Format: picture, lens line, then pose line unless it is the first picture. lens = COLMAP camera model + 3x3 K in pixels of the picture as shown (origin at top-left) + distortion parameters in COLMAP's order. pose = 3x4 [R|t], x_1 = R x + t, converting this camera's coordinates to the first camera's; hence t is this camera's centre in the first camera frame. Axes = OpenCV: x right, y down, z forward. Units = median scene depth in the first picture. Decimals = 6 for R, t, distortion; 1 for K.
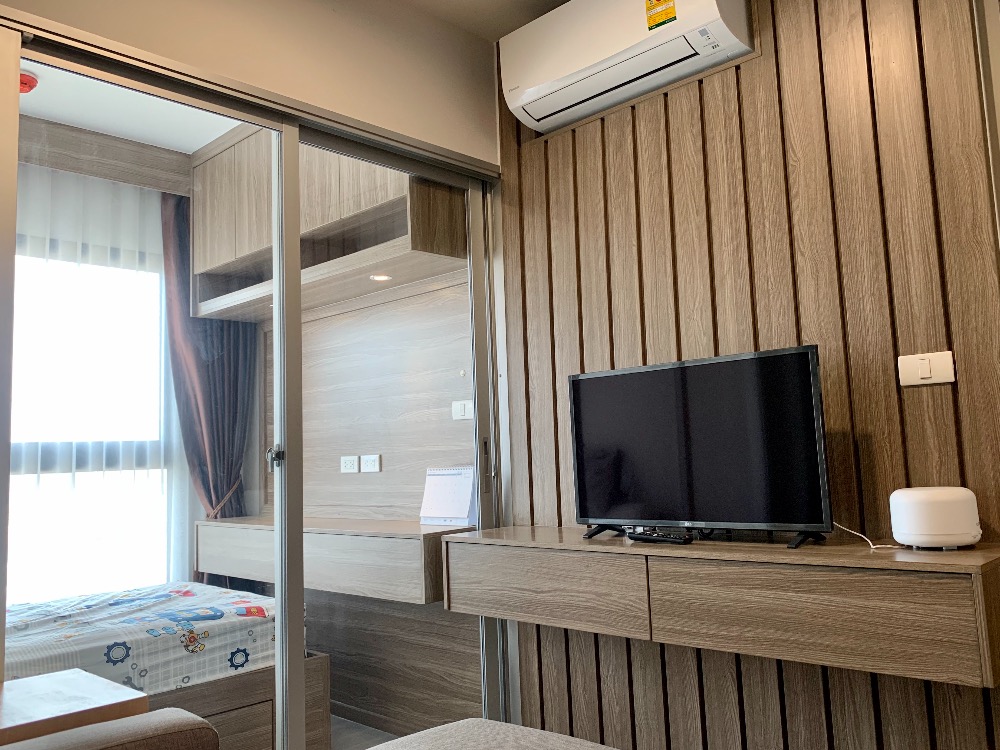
lens RADIAL K [[858.2, 0, 498.1], [0, 858.2, 351.5], [0, 0, 1]] dist [0.000817, -0.002815]
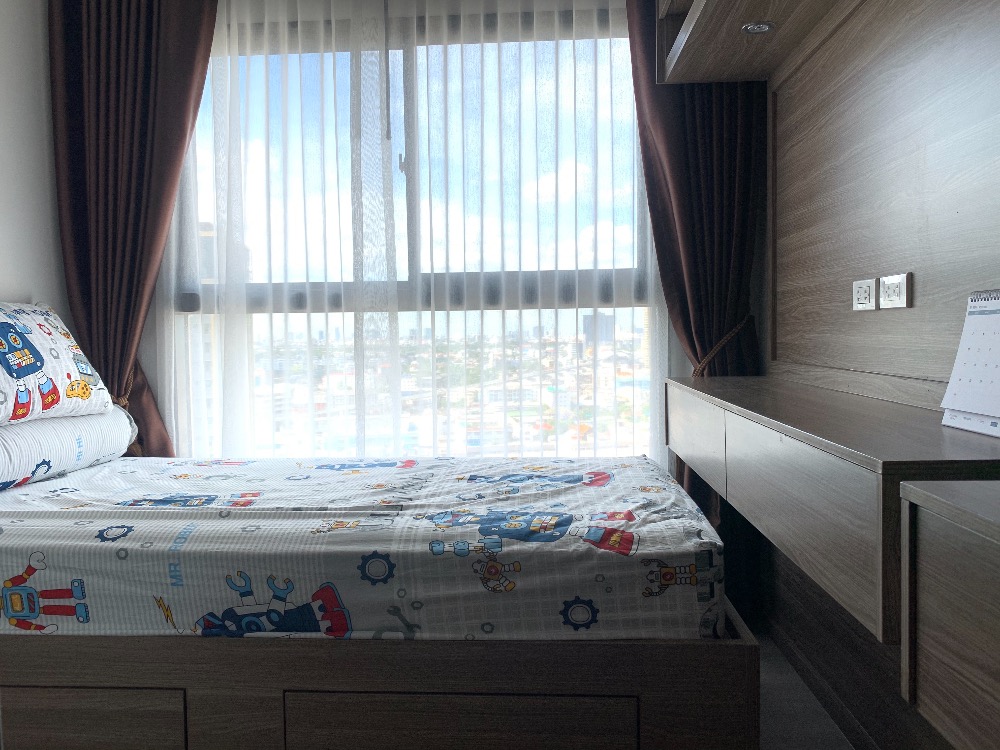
lens RADIAL K [[759.4, 0, 500.0], [0, 759.4, 375.0], [0, 0, 1]] dist [0.016542, -0.029004]
pose [[0.660211, 0.068590, -0.747942, 0.042722], [0.084431, 0.982732, 0.164649, 0.104321], [0.746320, -0.171852, 0.643019, 0.647183]]
